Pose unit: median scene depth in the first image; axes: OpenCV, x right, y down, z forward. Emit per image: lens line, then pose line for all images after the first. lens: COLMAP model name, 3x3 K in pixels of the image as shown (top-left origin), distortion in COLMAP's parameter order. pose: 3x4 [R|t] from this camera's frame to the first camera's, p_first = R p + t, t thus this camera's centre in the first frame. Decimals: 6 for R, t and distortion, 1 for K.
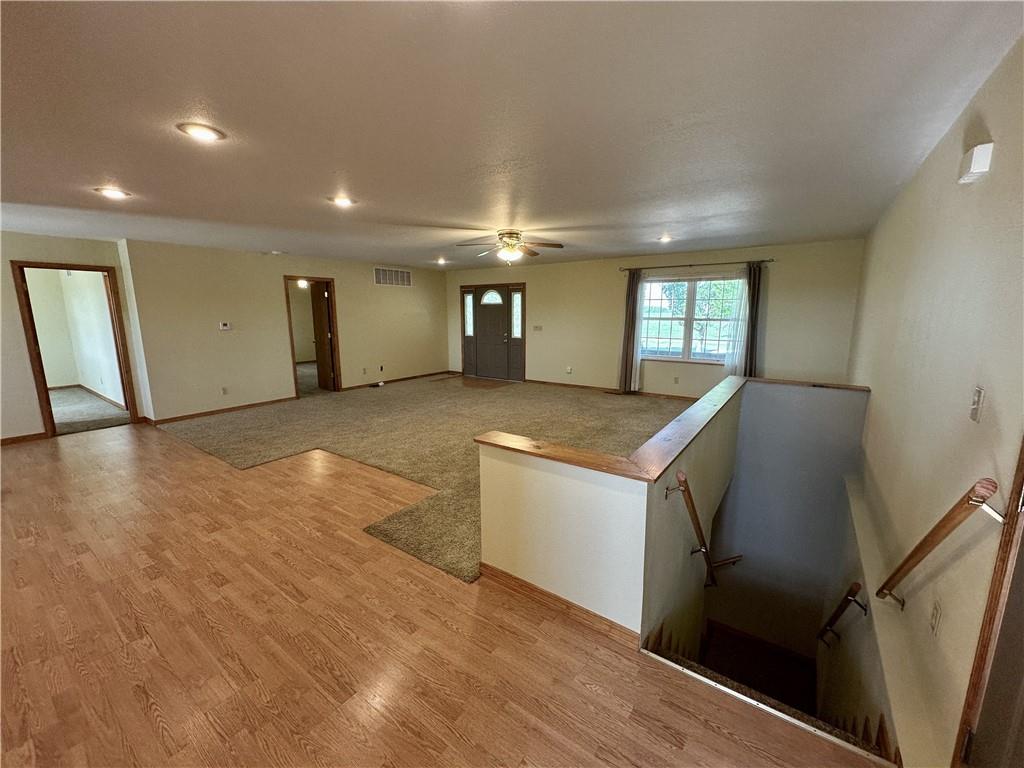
lens RADIAL K [[410.3, 0, 512.0], [0, 410.3, 384.0], [0, 0, 1]] dist [-0.000509, -0.000010]
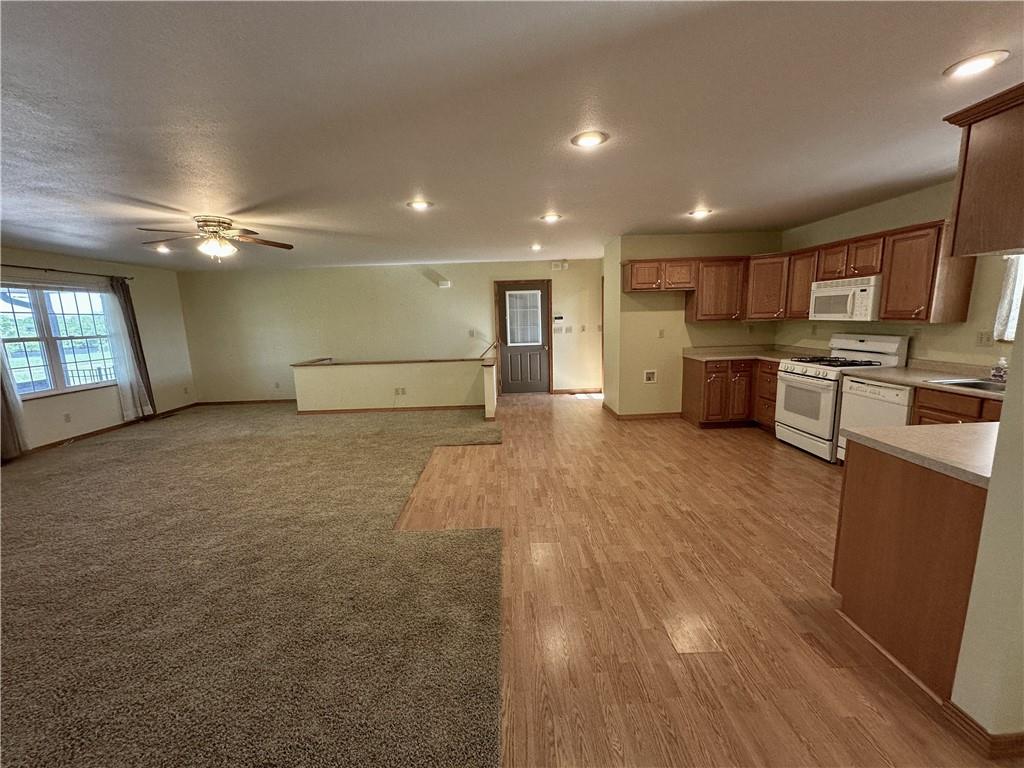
lens RADIAL K [[410.3, 0, 512.0], [0, 410.3, 384.0], [0, 0, 1]] dist [-0.000509, -0.000010]
pose [[-0.597846, -0.110358, 0.793978, -0.994724], [0.171533, 0.949924, 0.261193, -0.179600], [-0.783044, 0.292346, -0.548978, 1.069376]]
